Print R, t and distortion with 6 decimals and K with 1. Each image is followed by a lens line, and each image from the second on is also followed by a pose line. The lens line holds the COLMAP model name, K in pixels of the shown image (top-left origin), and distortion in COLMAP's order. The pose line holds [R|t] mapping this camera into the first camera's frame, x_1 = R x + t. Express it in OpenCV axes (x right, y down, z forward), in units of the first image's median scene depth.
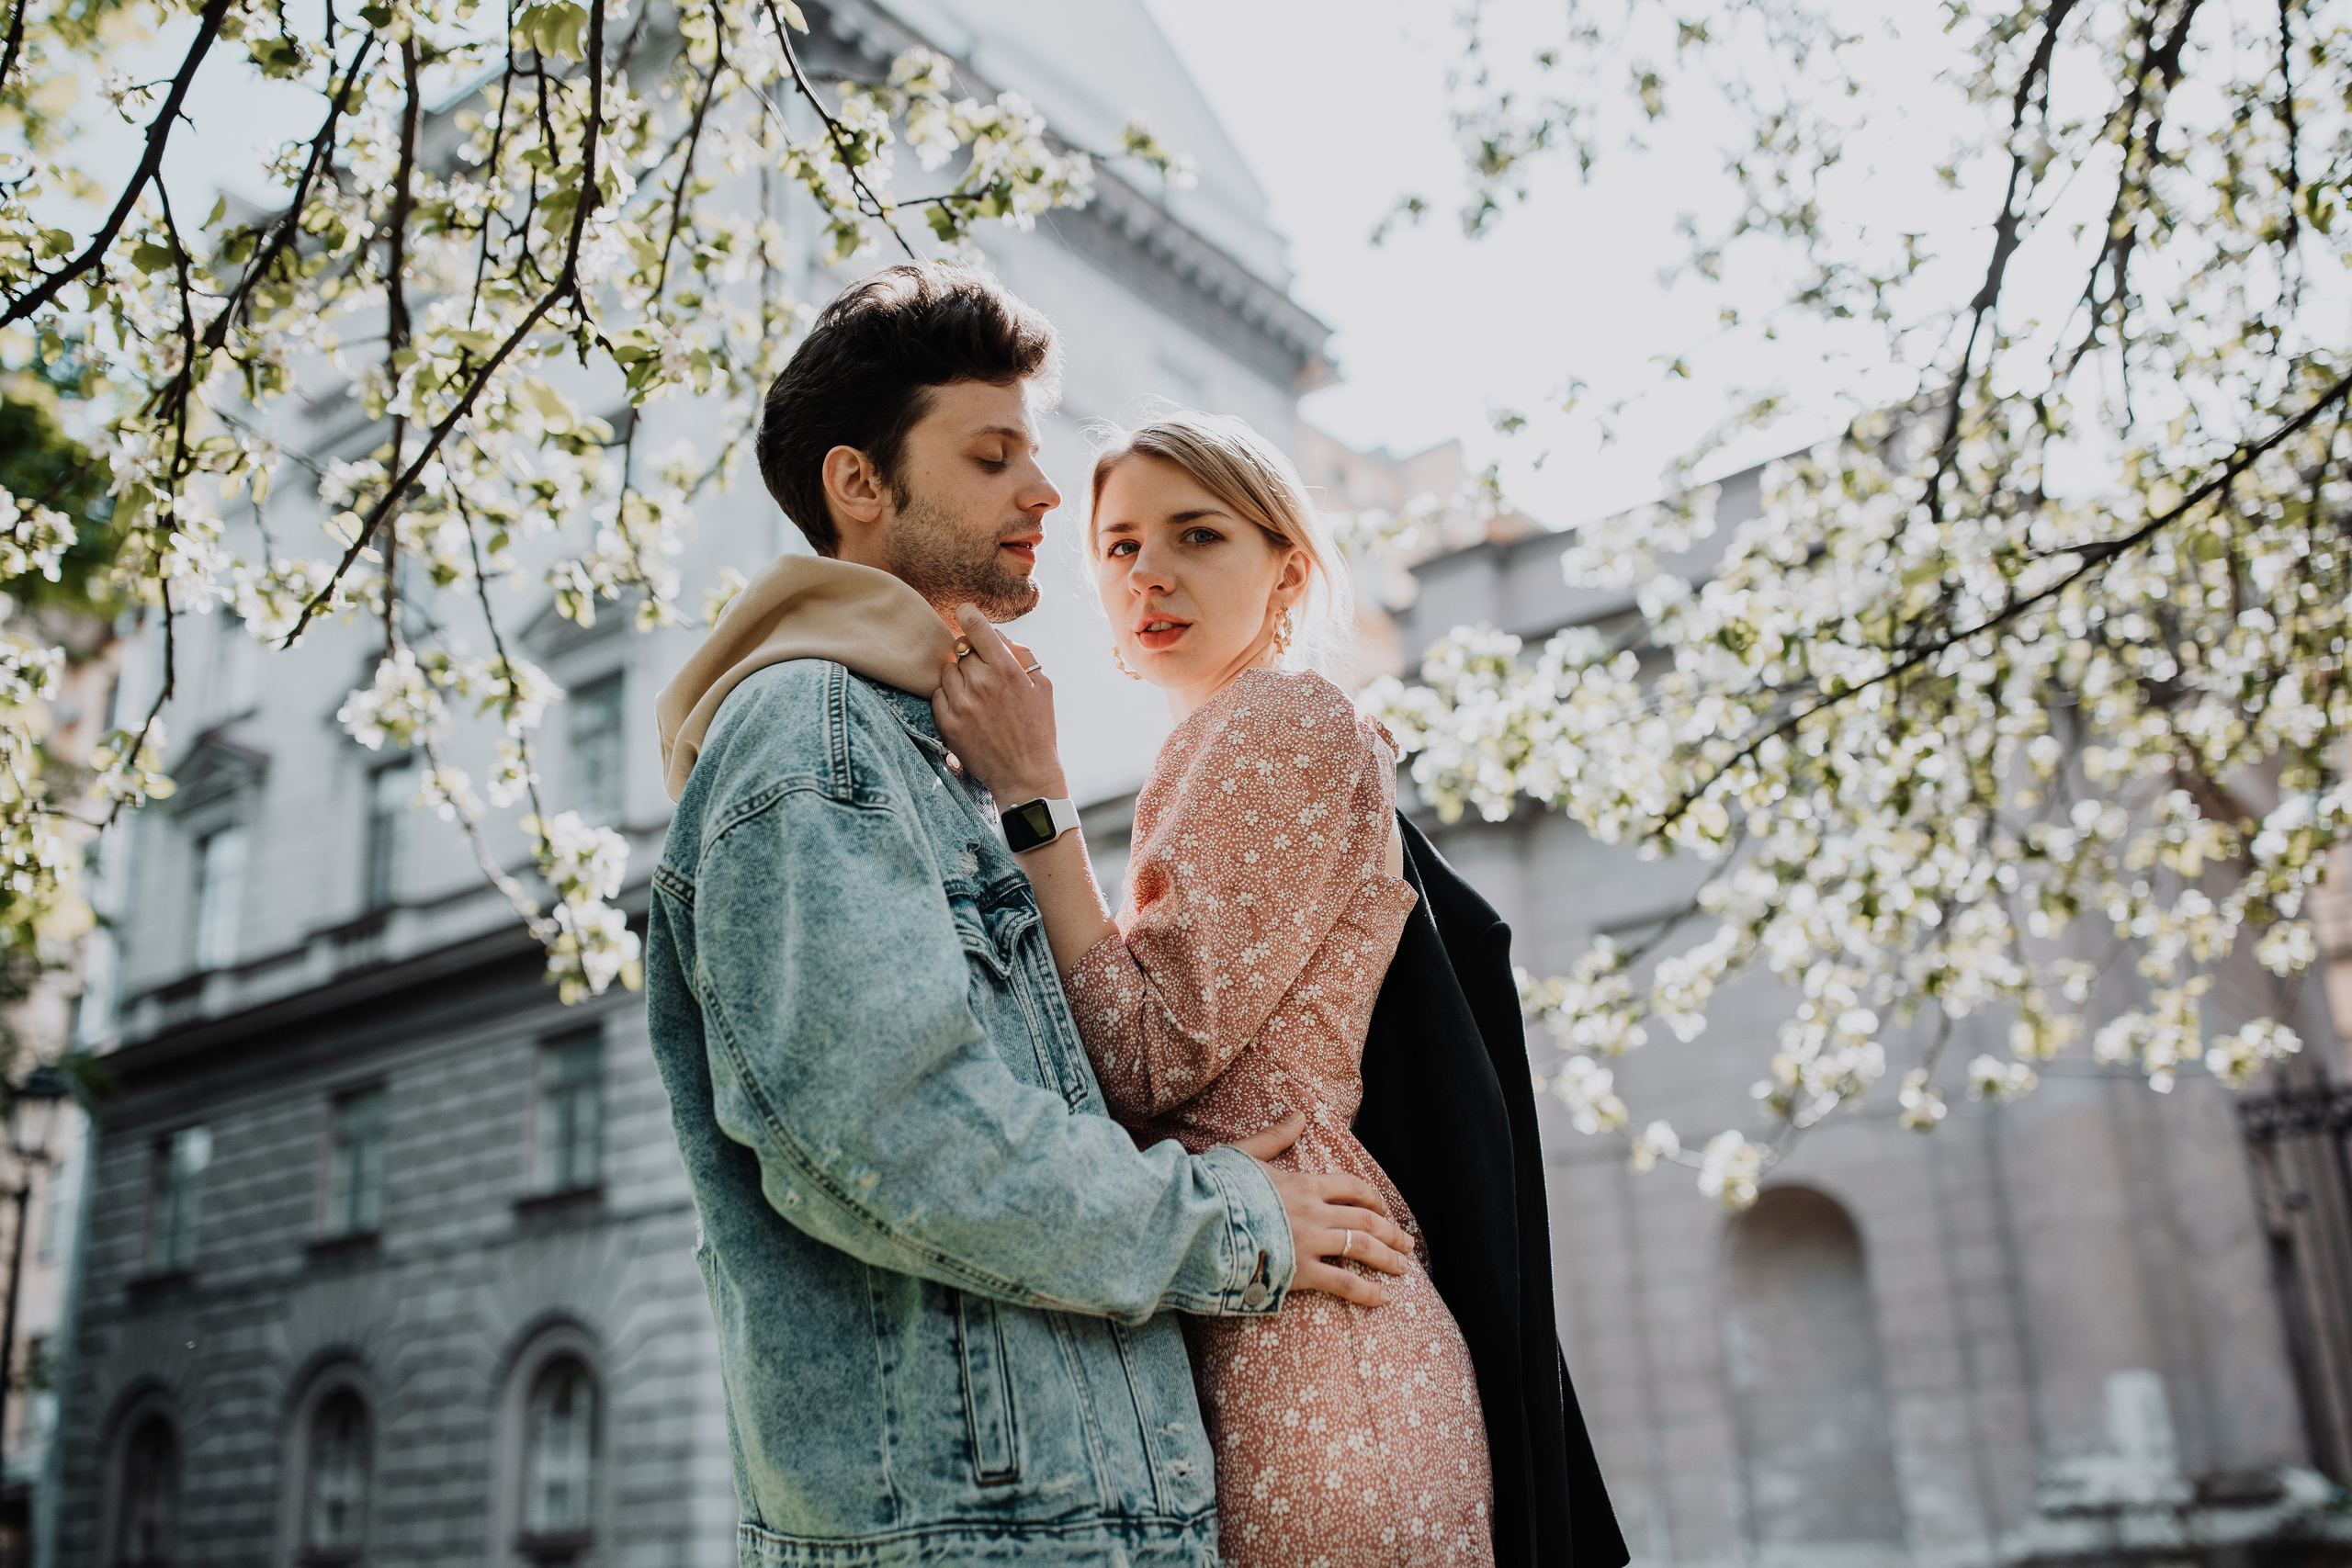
lens RADIAL K [[2305.3, 0, 1176.0], [0, 2305.3, 784.0], [0, 0, 1]] dist [-0.008049, -0.013907]
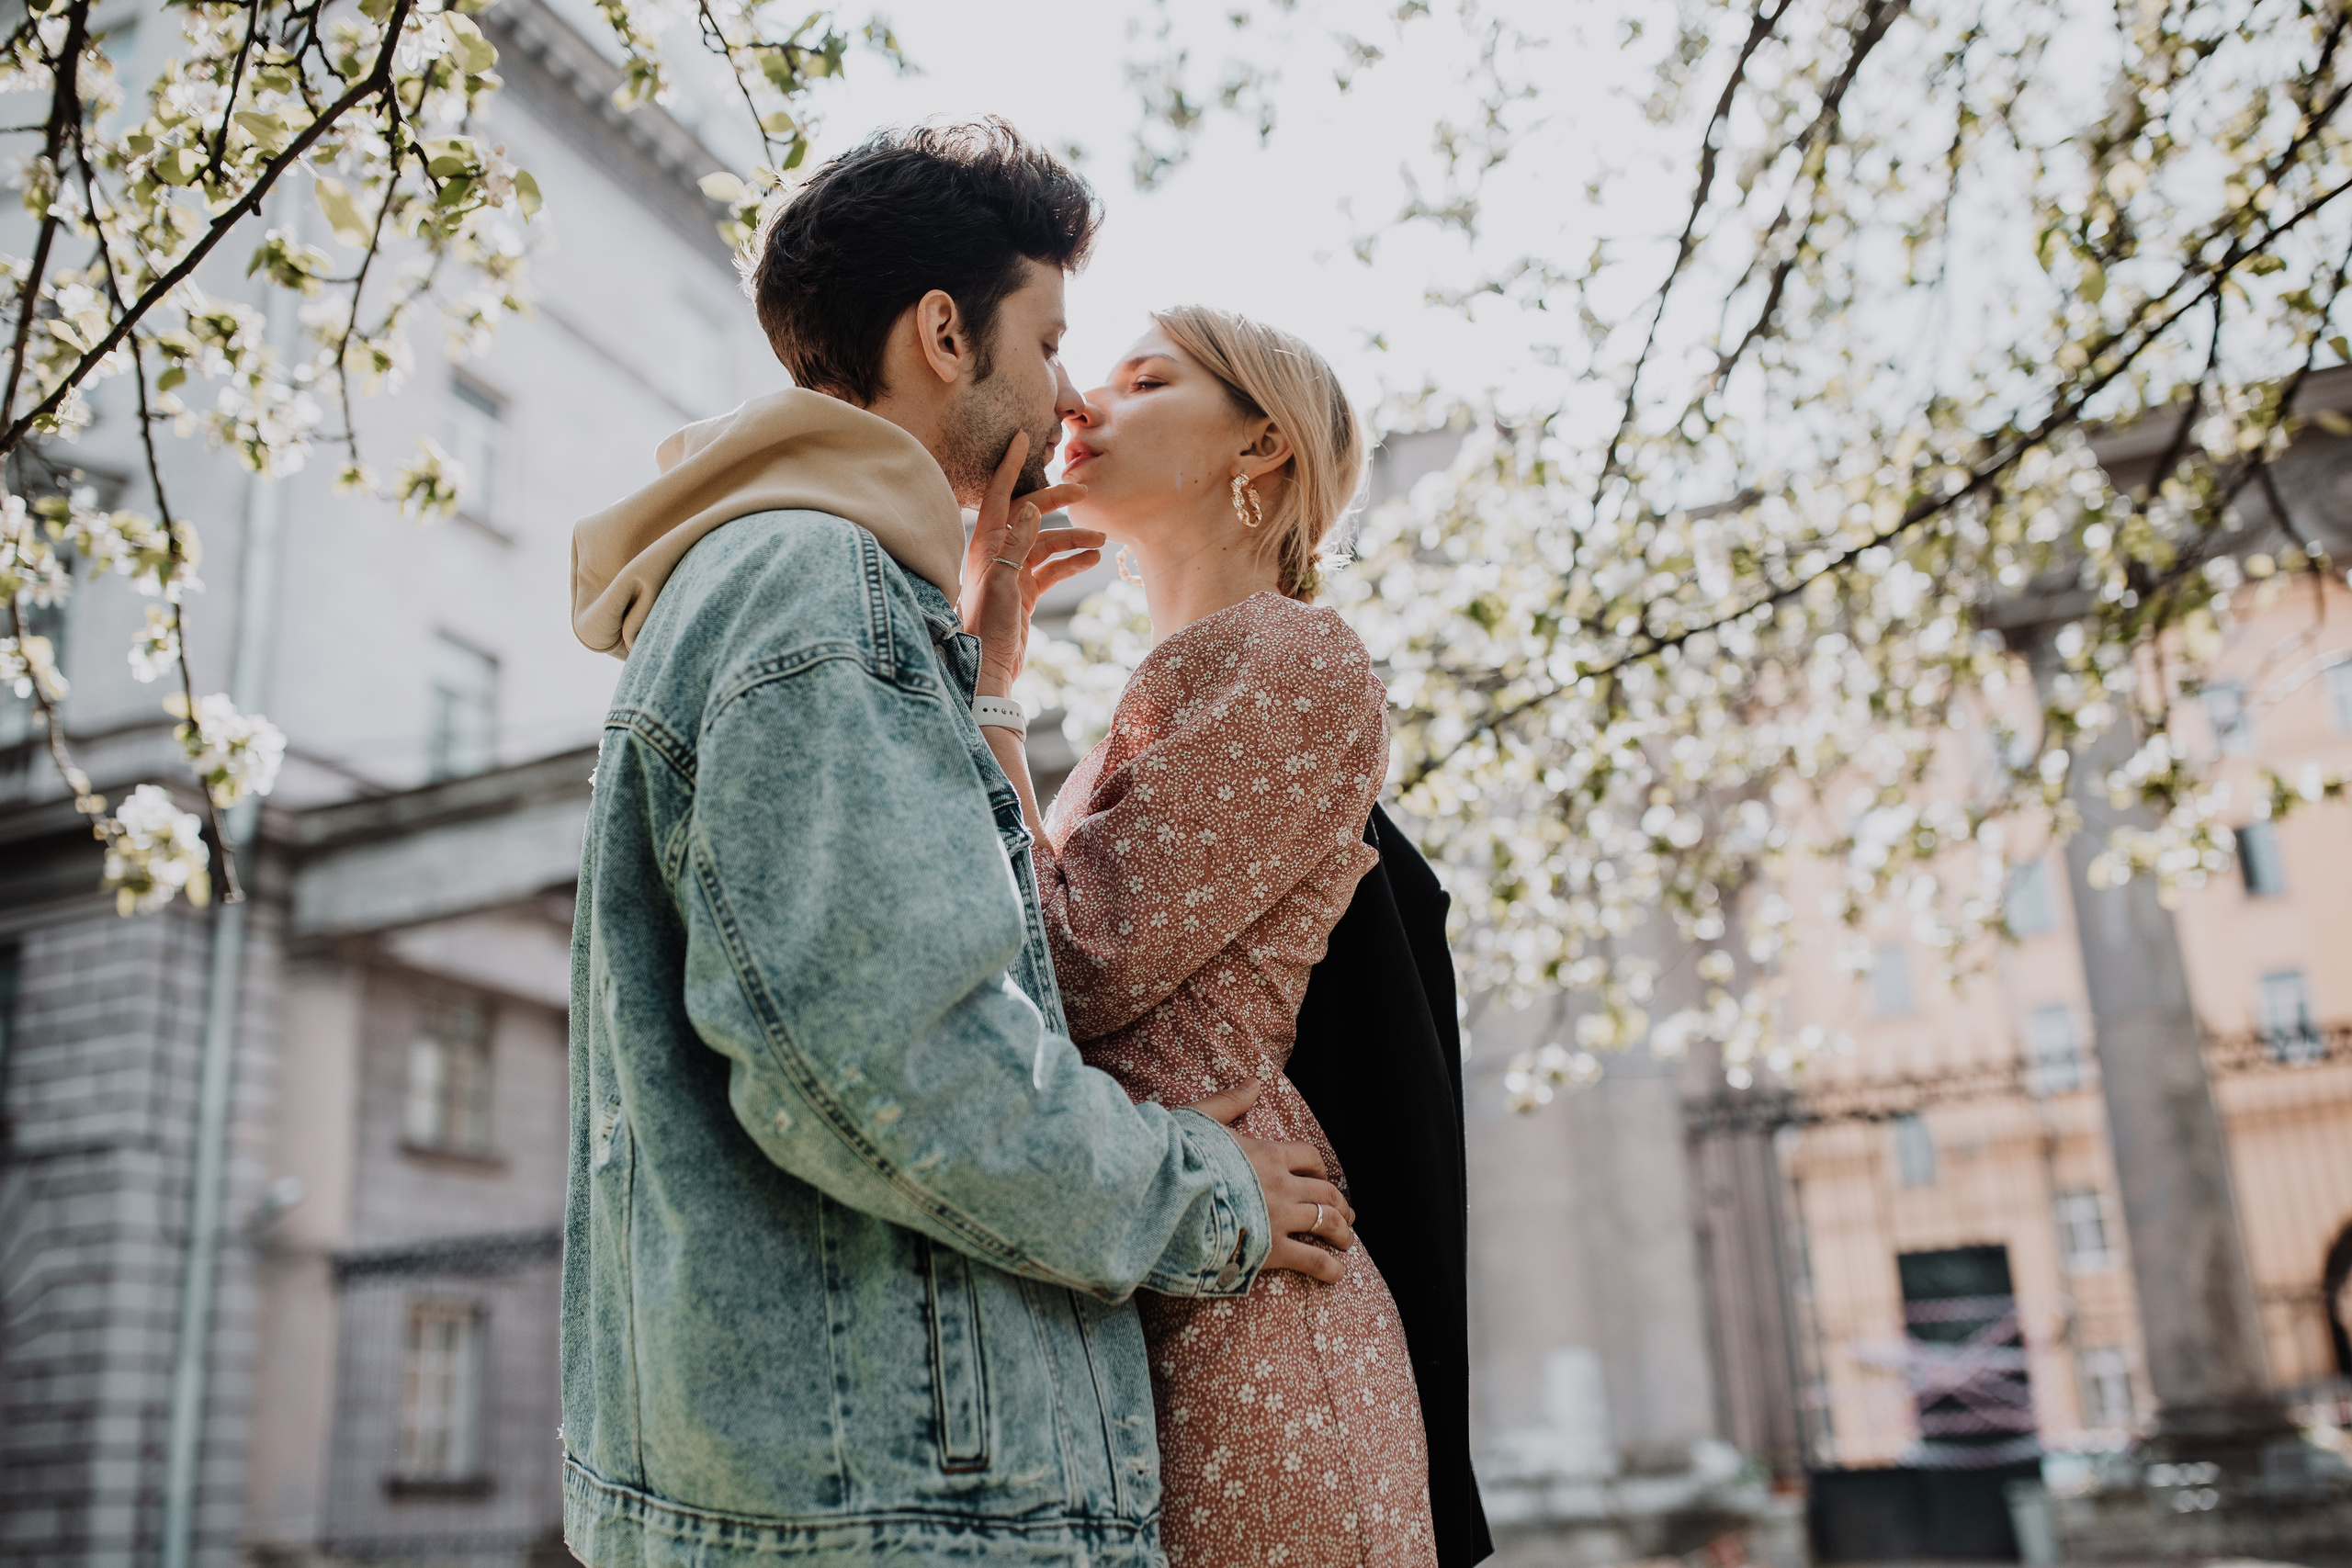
lens RADIAL K [[2305.3, 0, 1176.0], [0, 2305.3, 784.0], [0, 0, 1]] dist [-0.008049, -0.013907]
pose [[0.971986, 0.070340, 0.224267, -0.146580], [-0.073345, 0.997294, 0.005087, 0.021522], [-0.223302, -0.021393, 0.974514, 0.083369]]
